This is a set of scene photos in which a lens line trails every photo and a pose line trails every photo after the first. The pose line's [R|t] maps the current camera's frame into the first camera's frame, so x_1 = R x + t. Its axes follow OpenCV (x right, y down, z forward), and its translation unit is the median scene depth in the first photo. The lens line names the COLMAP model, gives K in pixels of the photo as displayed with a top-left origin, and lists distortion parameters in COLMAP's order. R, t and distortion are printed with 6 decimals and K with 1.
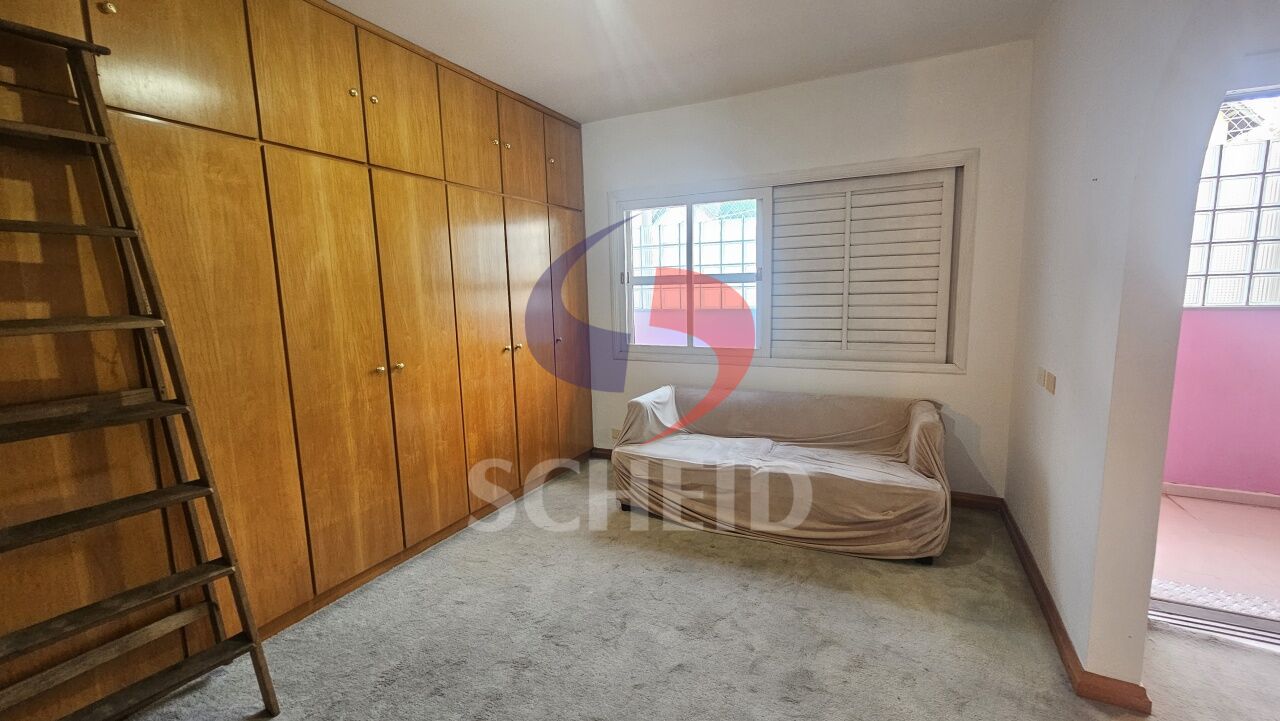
lens RADIAL K [[529.4, 0, 642.4], [0, 529.4, 356.2], [0, 0, 1]] dist [0.000645, 0.000372]
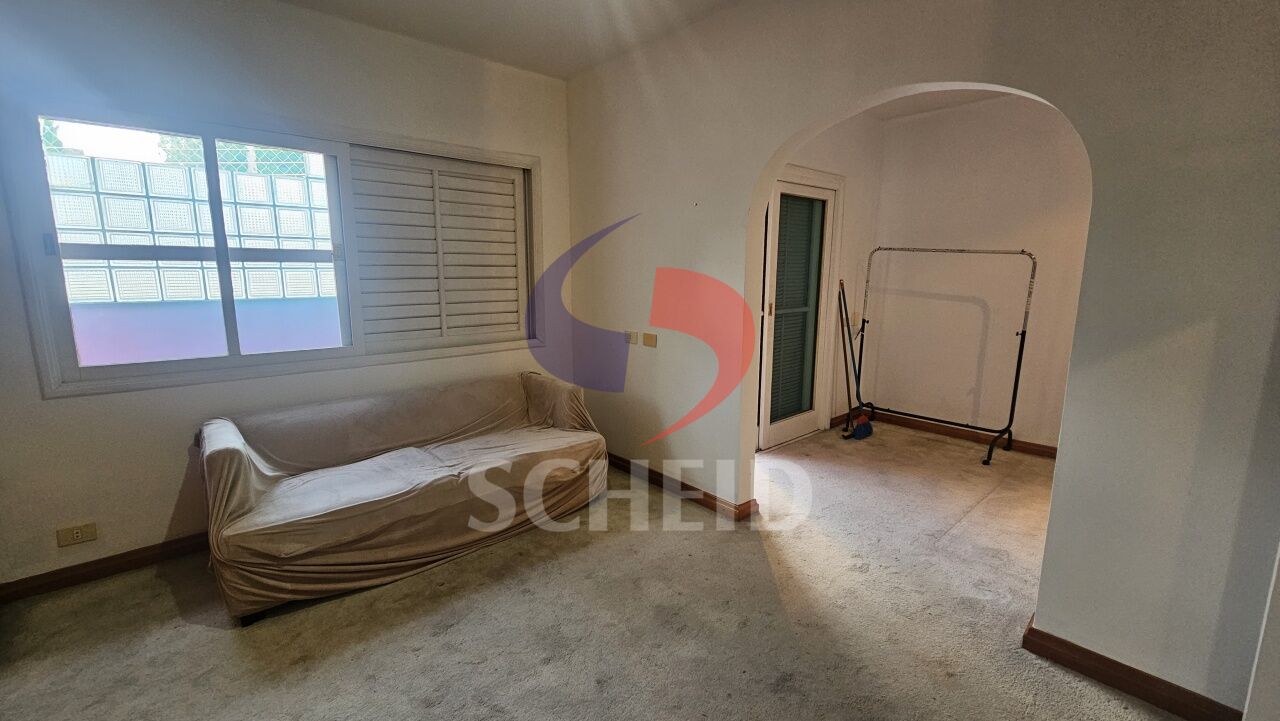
lens RADIAL K [[529.4, 0, 642.4], [0, 529.4, 356.2], [0, 0, 1]] dist [0.000645, 0.000372]
pose [[0.377520, -0.126768, 0.917283, -0.397110], [0.106180, 0.989978, 0.093114, -0.030322], [-0.919894, 0.062245, 0.387196, 0.319849]]
